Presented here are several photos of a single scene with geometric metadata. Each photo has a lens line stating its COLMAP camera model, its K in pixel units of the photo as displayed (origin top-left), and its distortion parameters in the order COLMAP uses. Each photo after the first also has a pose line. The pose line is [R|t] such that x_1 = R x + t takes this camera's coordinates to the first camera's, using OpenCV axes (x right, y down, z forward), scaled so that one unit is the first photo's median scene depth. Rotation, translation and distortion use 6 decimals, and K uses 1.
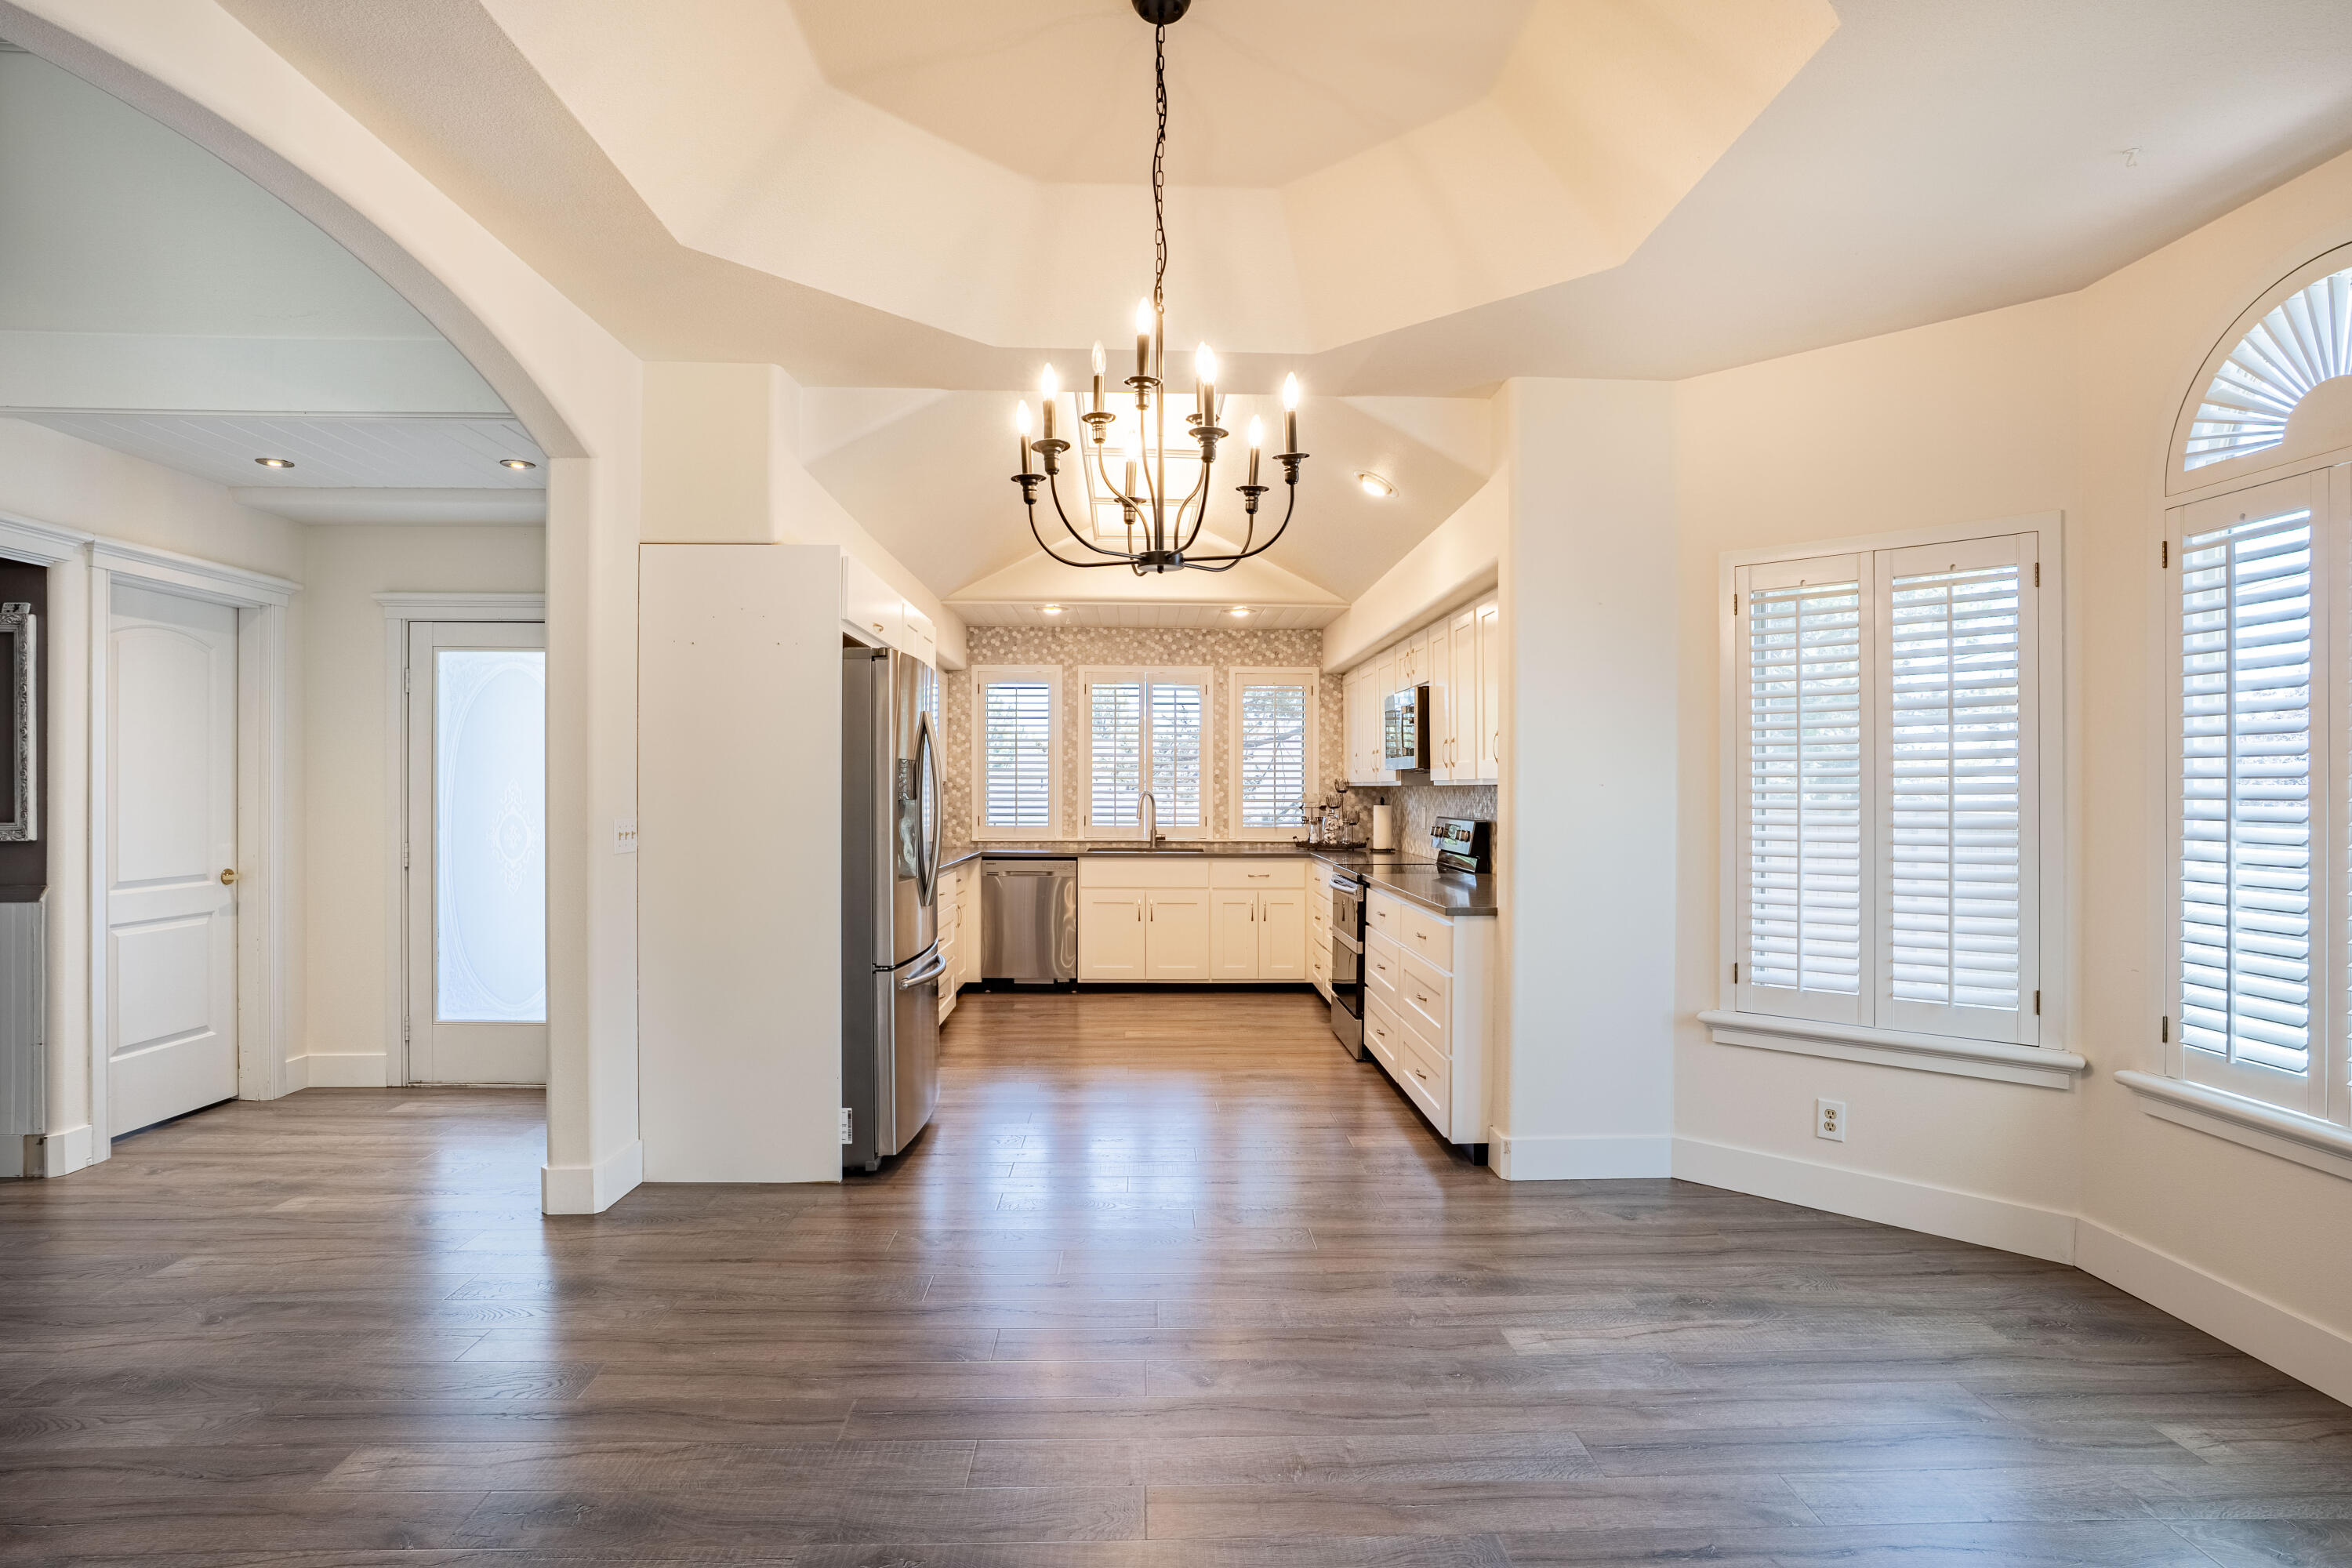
lens RADIAL K [[1242.5, 0, 1162.1], [0, 1242.5, 781.4], [0, 0, 1]] dist [-0.020528, 0.017023]
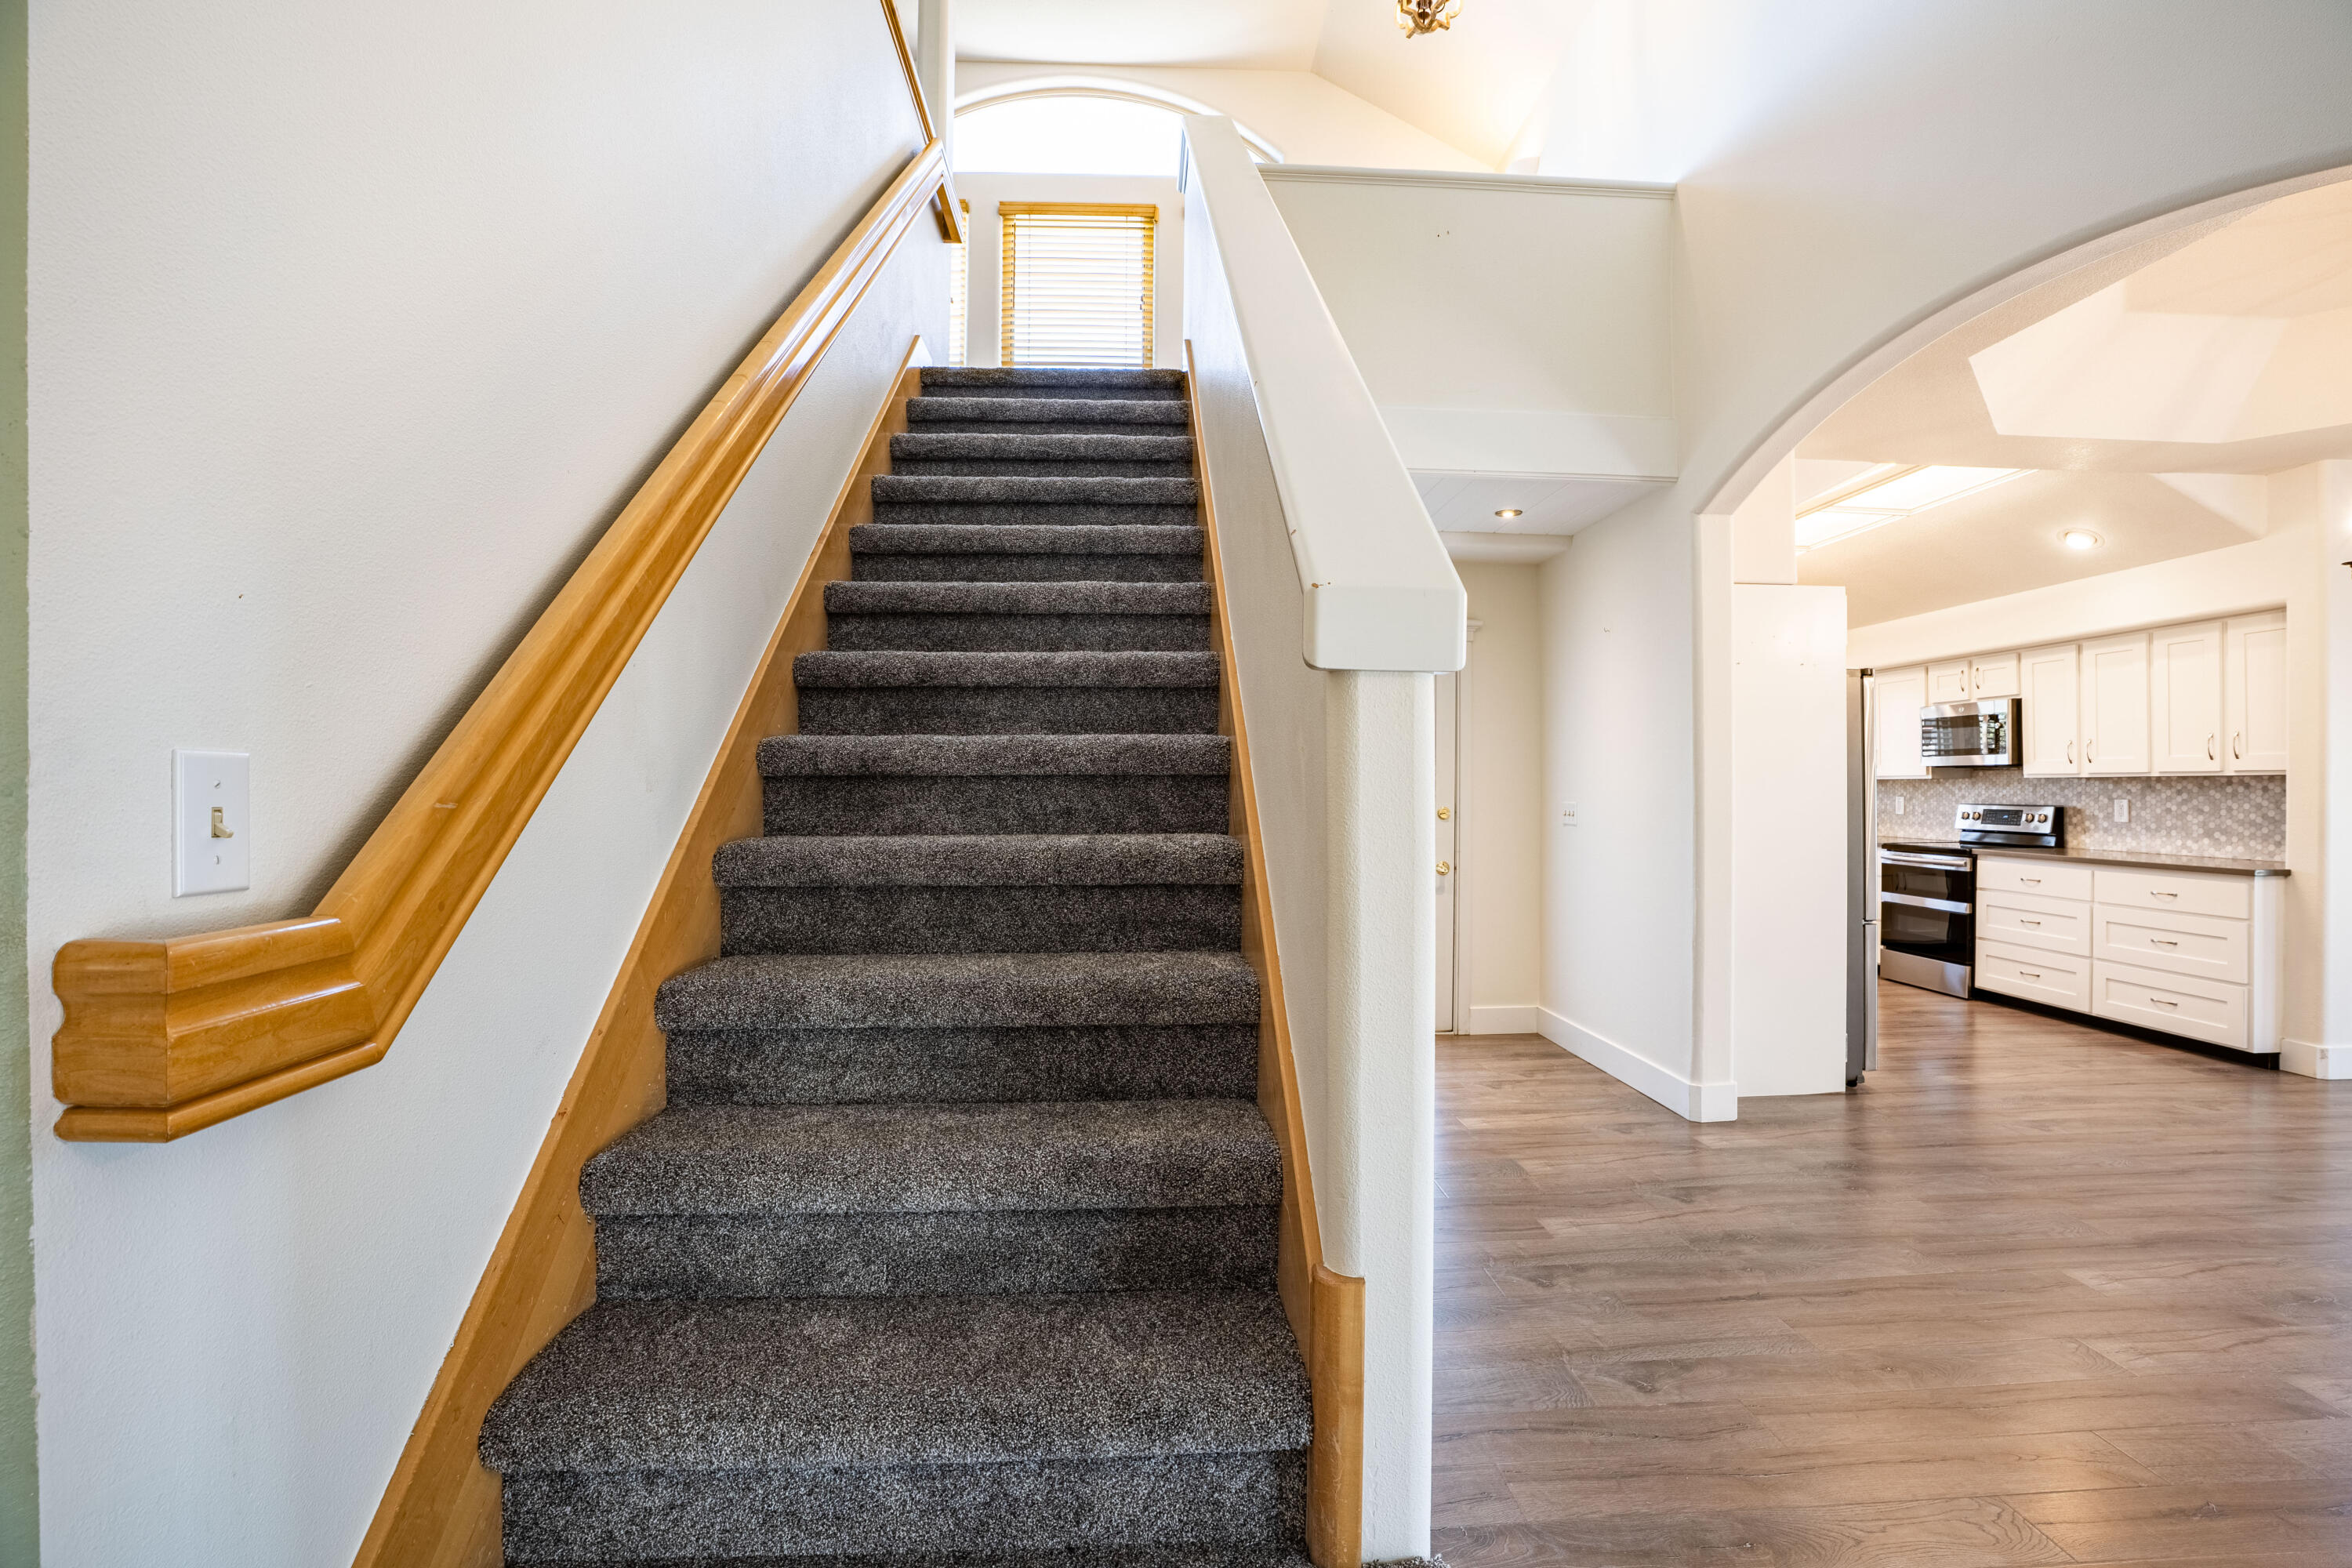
lens RADIAL K [[1078.2, 0, 1152.2], [0, 1078.2, 784.3], [0, 0, 1]] dist [-0.053377, 0.015815]
pose [[0.999734, -0.003335, 0.022815, -0.499518], [0.003321, 0.999994, 0.000638, 0.004540], [-0.022817, -0.000562, 0.999740, -0.023831]]
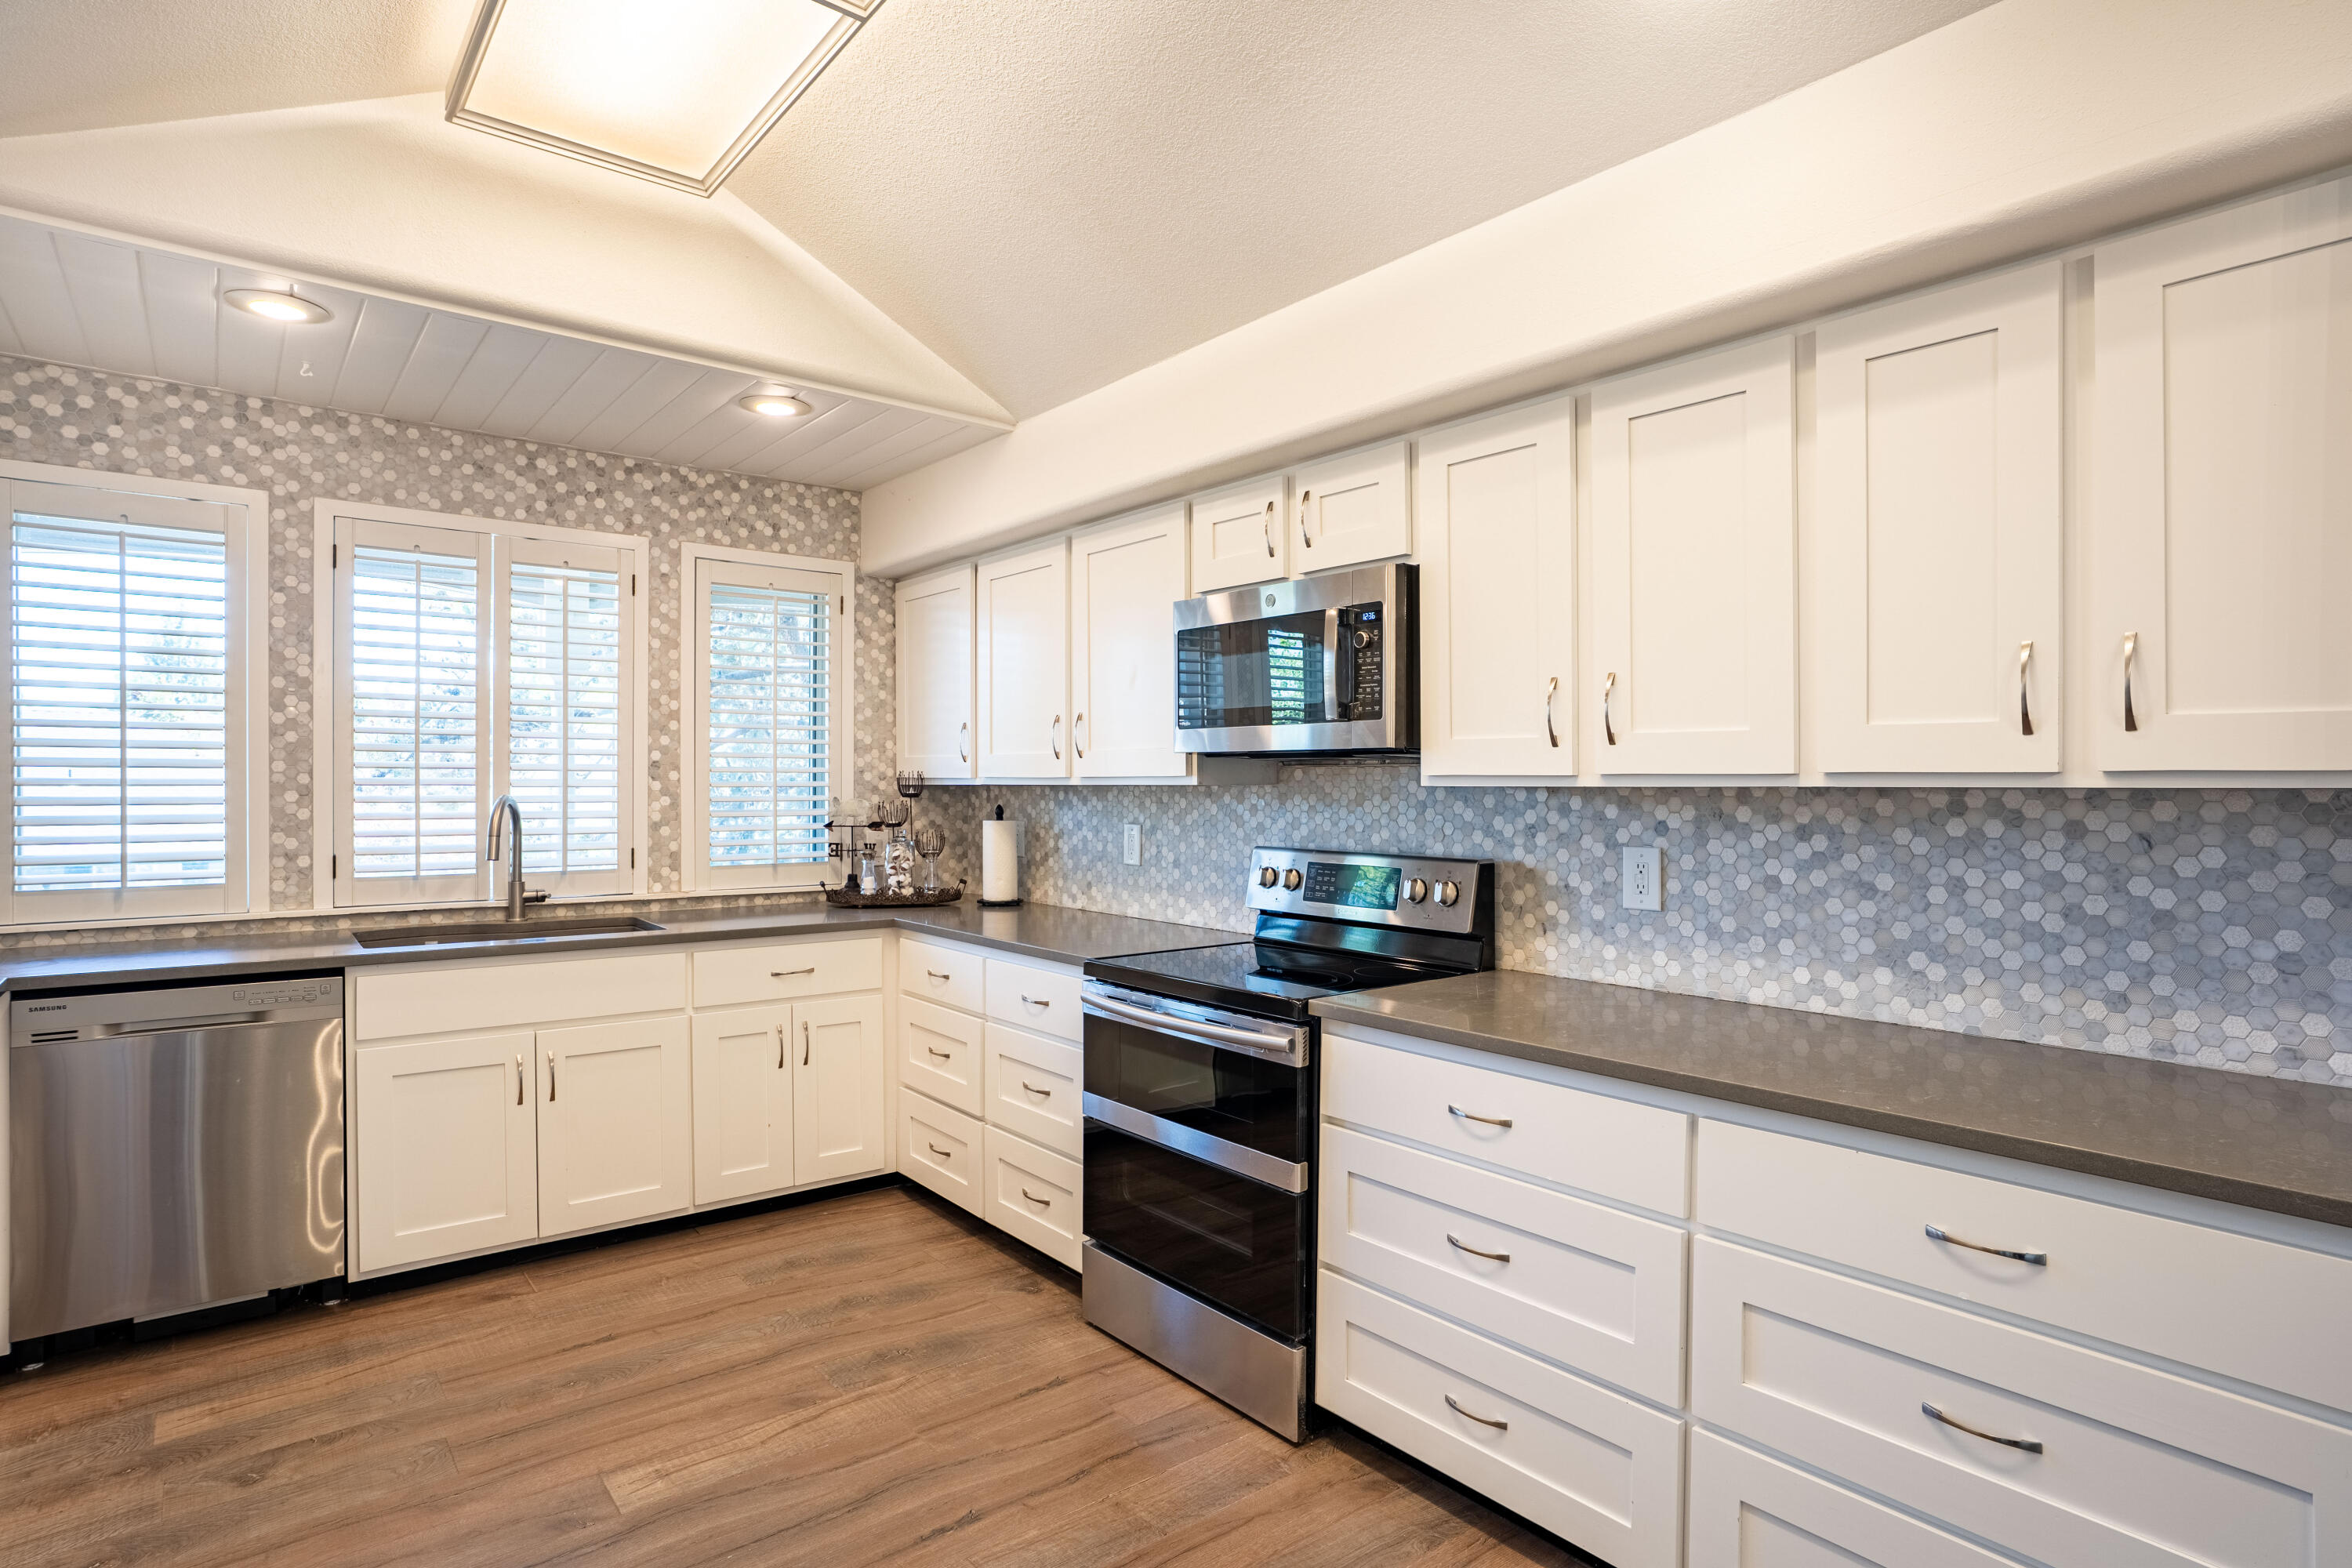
lens RADIAL K [[1242.5, 0, 1151.4], [0, 1242.5, 780.1], [0, 0, 1]] dist [-0.020528, 0.017023]
pose [[0.796826, 0.000815, 0.604208, -0.097039], [-0.002556, 0.999995, 0.002022, 0.000355], [-0.604204, -0.003155, 0.796824, 0.511075]]
